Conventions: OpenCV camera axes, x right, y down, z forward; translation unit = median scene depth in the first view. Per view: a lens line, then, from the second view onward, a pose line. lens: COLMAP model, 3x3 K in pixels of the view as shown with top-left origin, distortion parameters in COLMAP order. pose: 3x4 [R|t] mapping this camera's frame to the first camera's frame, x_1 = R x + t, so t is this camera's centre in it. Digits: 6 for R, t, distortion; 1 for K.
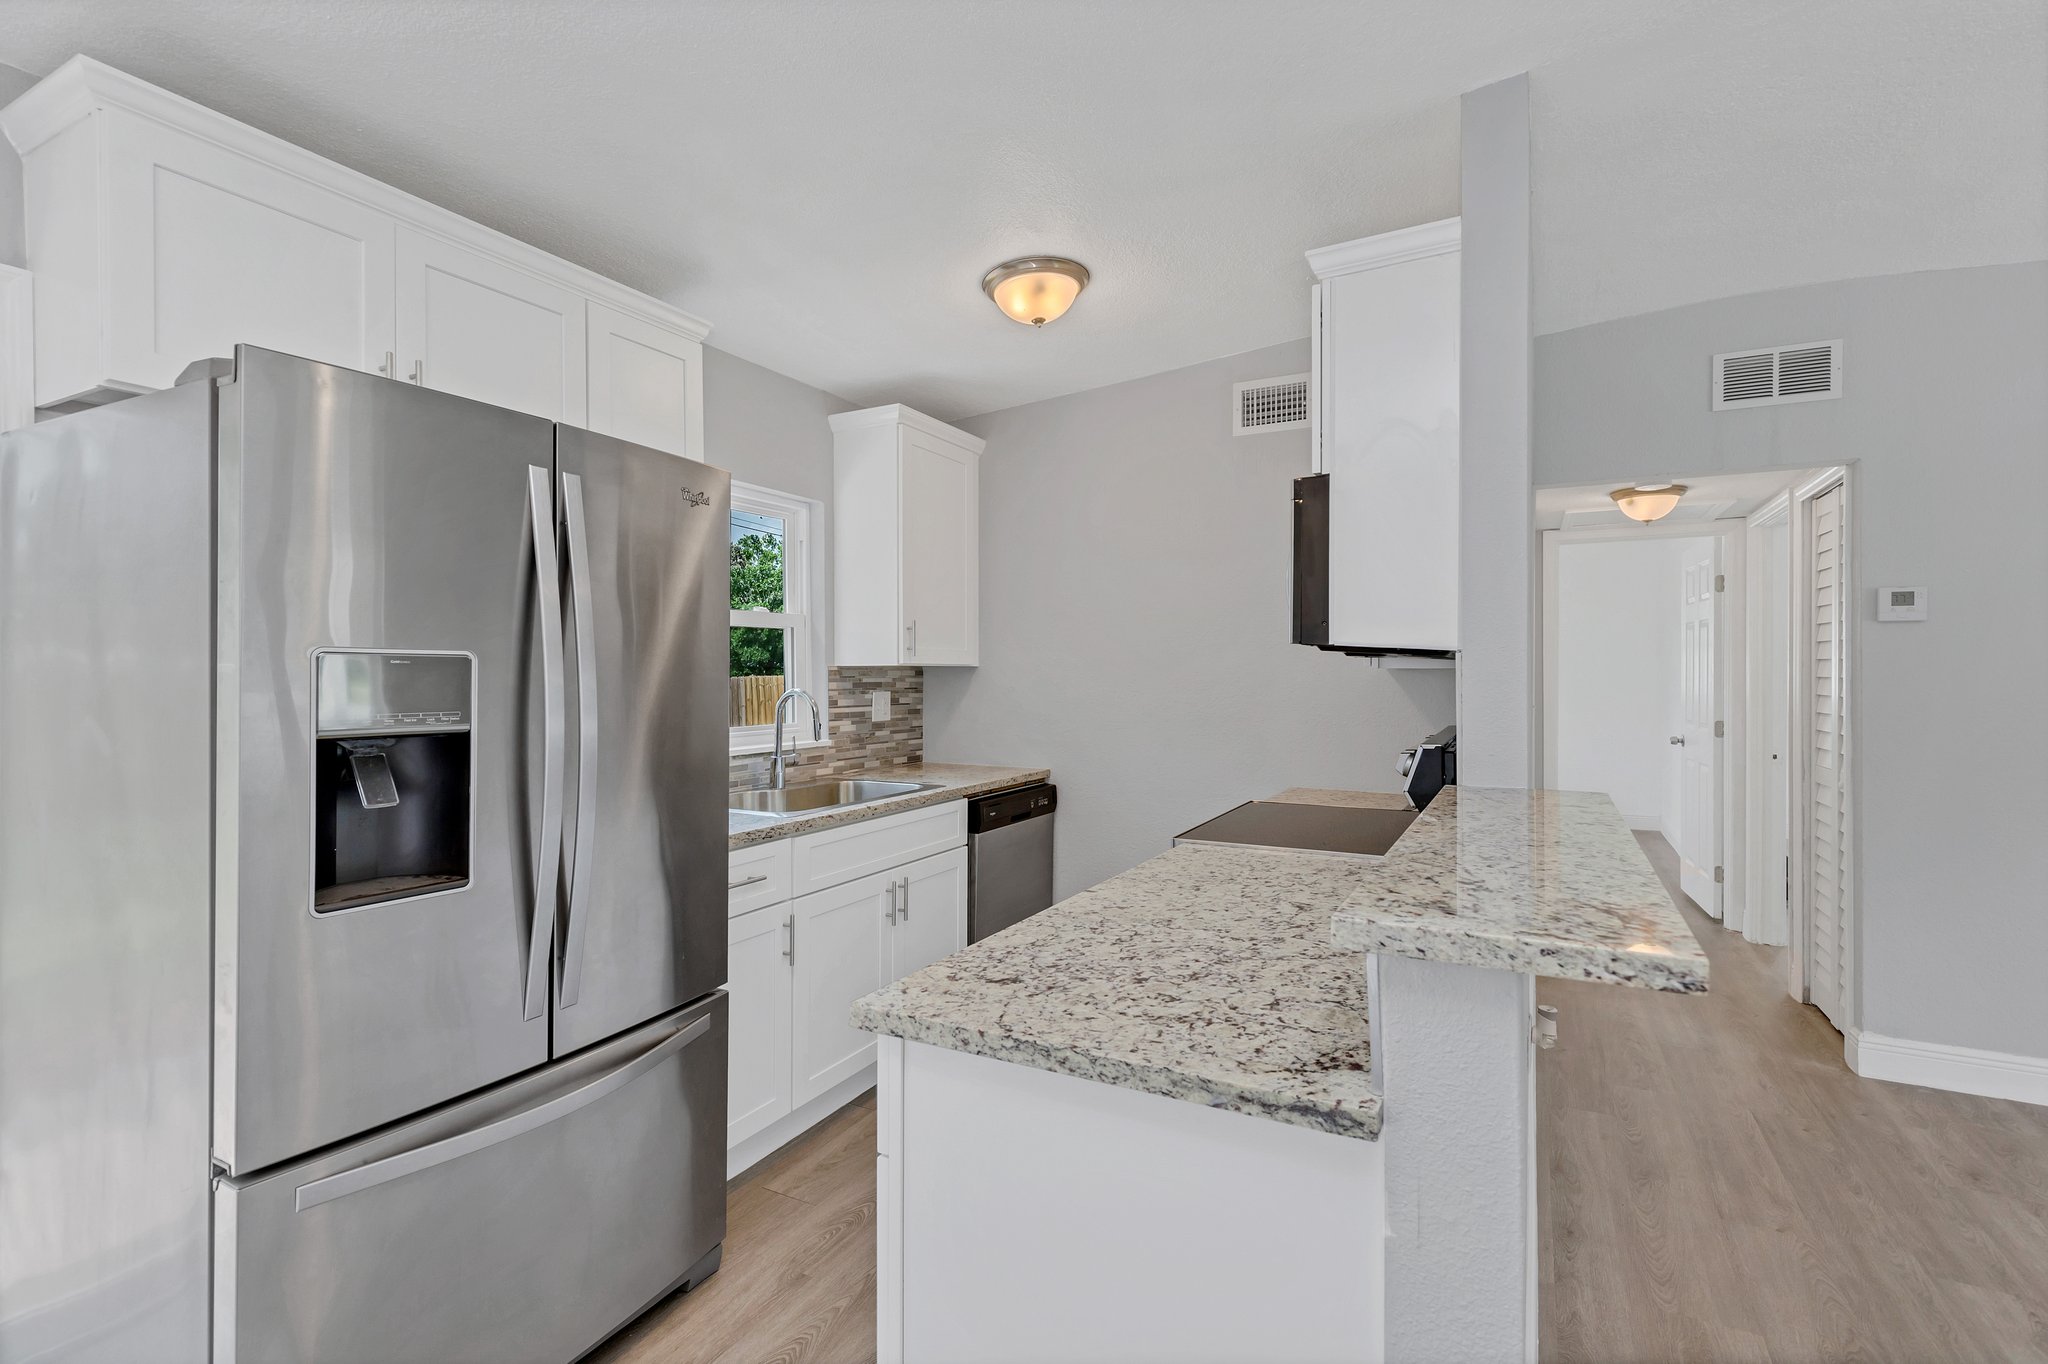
lens RADIAL K [[949.4, 0, 1024.6], [0, 949.4, 674.2], [0, 0, 1]] dist [0.012349, -0.000475]
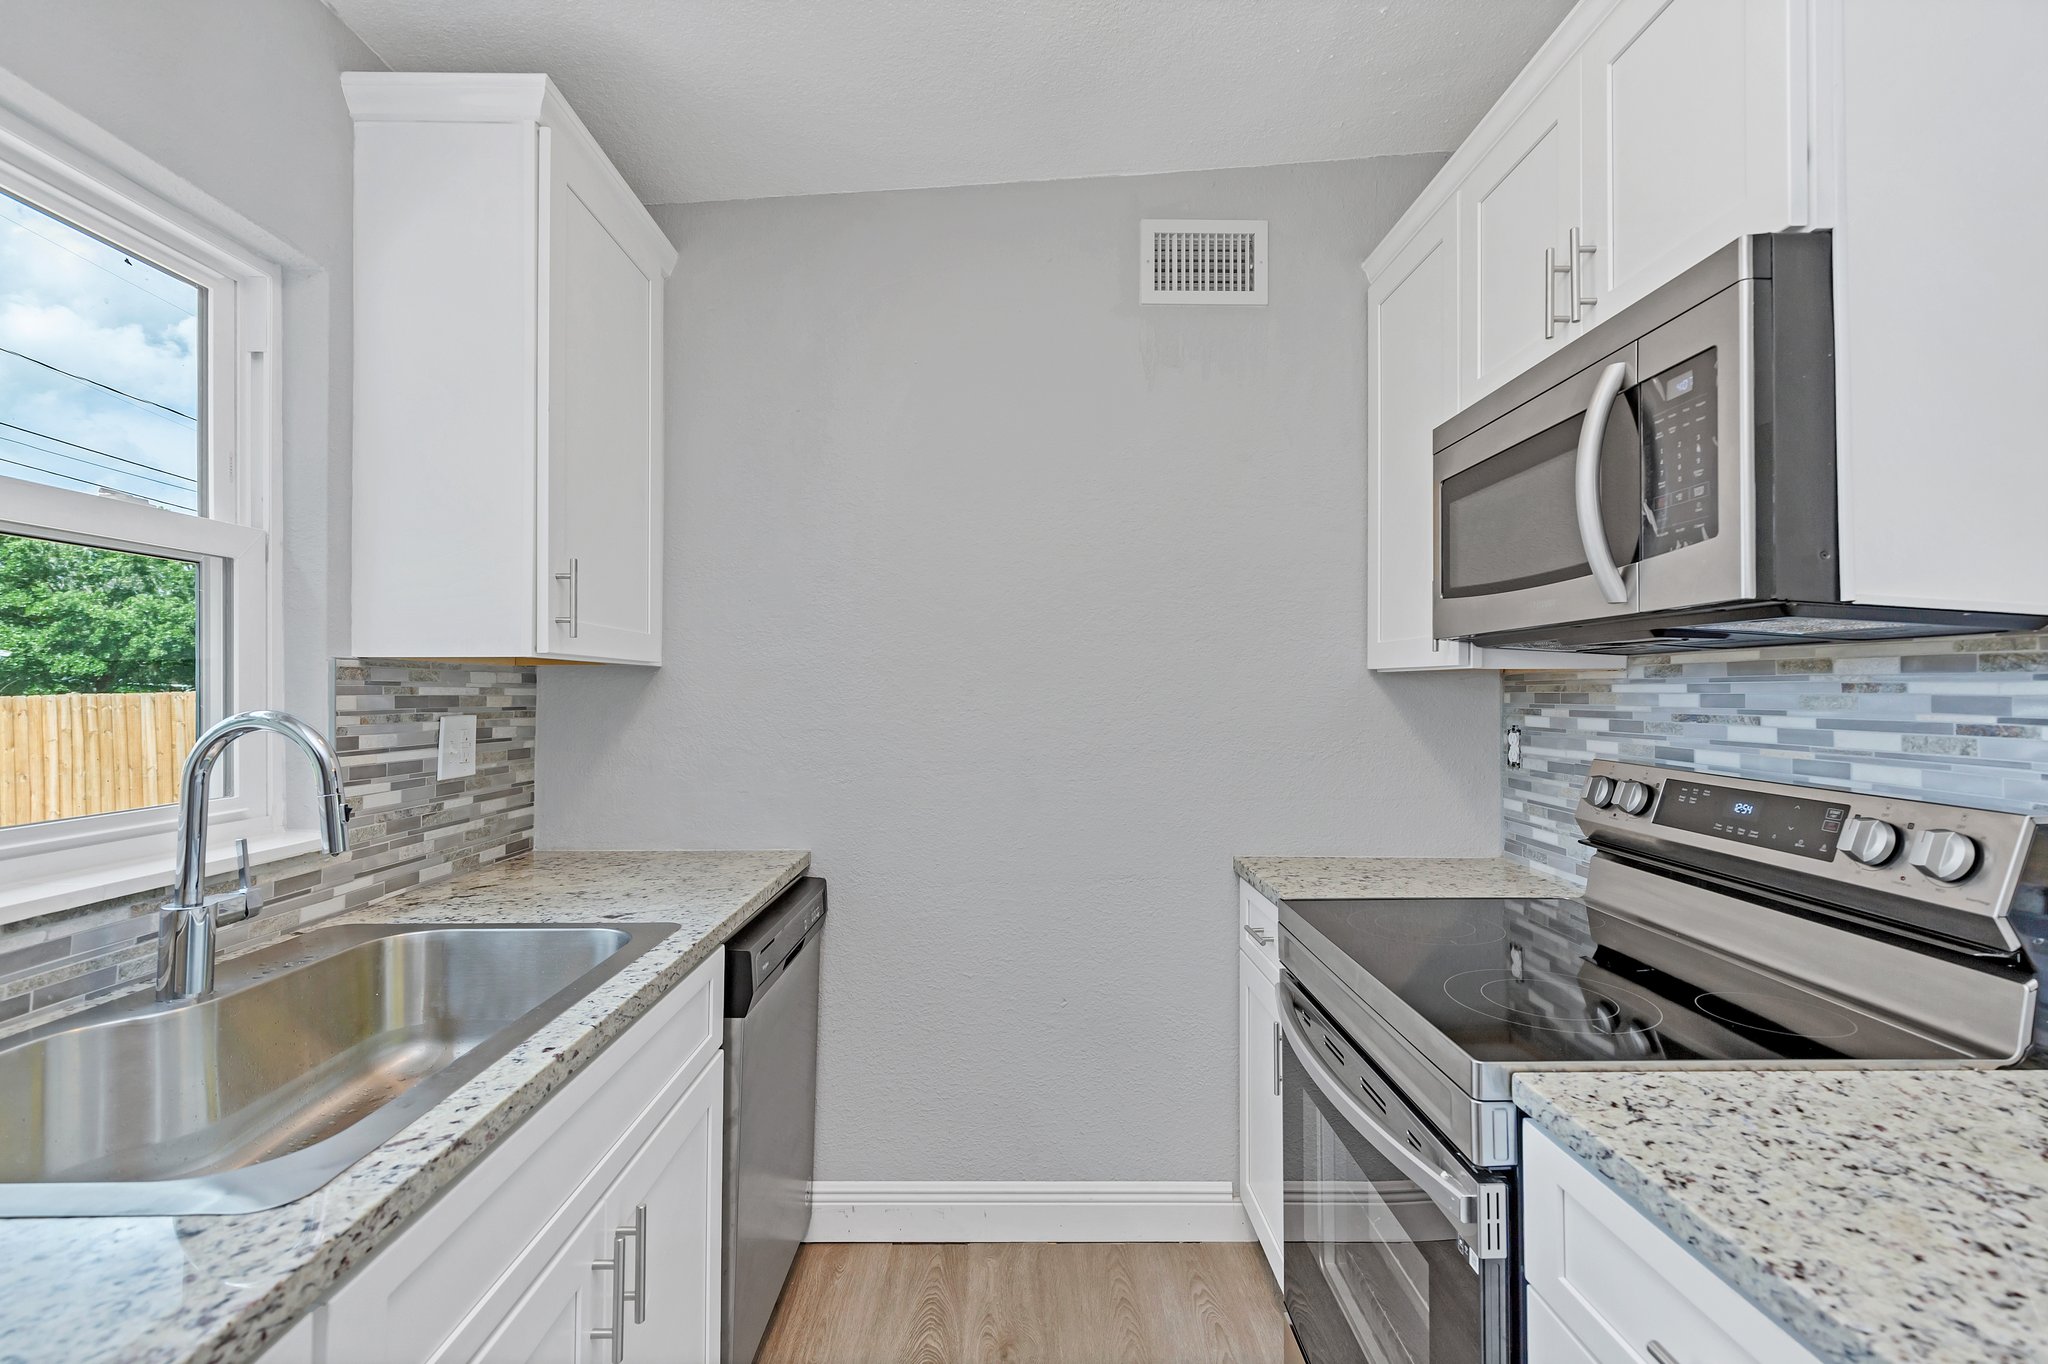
lens RADIAL K [[949.4, 0, 1024.6], [0, 949.4, 674.2], [0, 0, 1]] dist [0.012349, -0.000475]
pose [[0.876245, 0.009544, 0.481772, -0.140353], [0.000117, 0.999800, -0.020019, 0.007580], [-0.481867, 0.017598, 0.876068, 0.471129]]
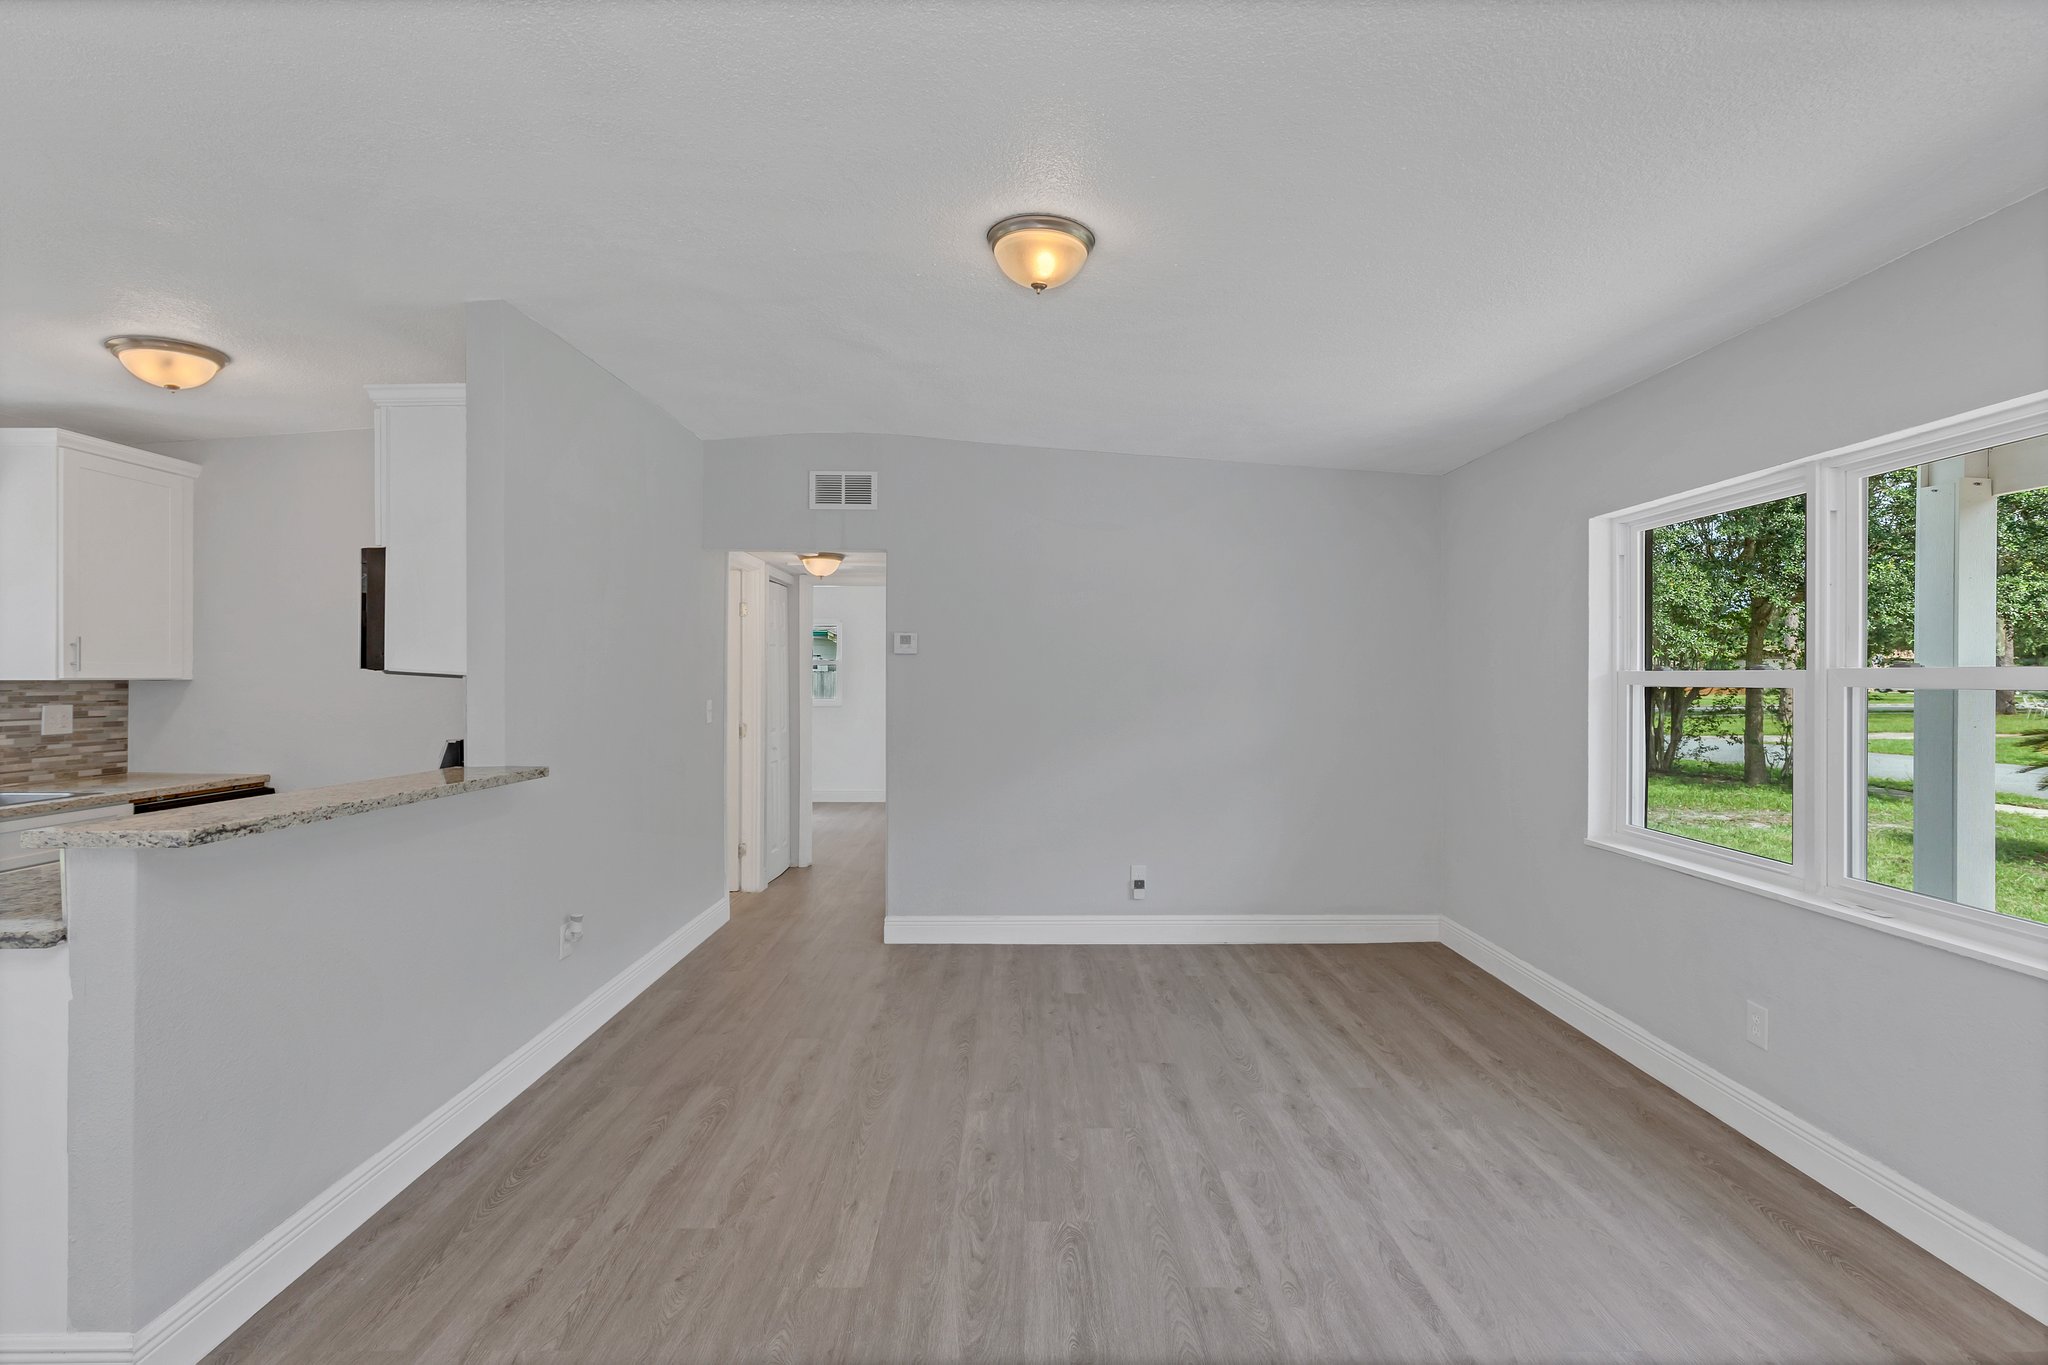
lens RADIAL K [[936.0, 0, 1015.0], [0, 936.0, 680.0], [0, 0, 1]] dist [0.009330, -0.000648]
pose [[0.880908, 0.001733, 0.473285, 0.284383], [-0.002252, 0.999997, 0.000529, -0.011477], [-0.473283, -0.001532, 0.880909, -0.378984]]
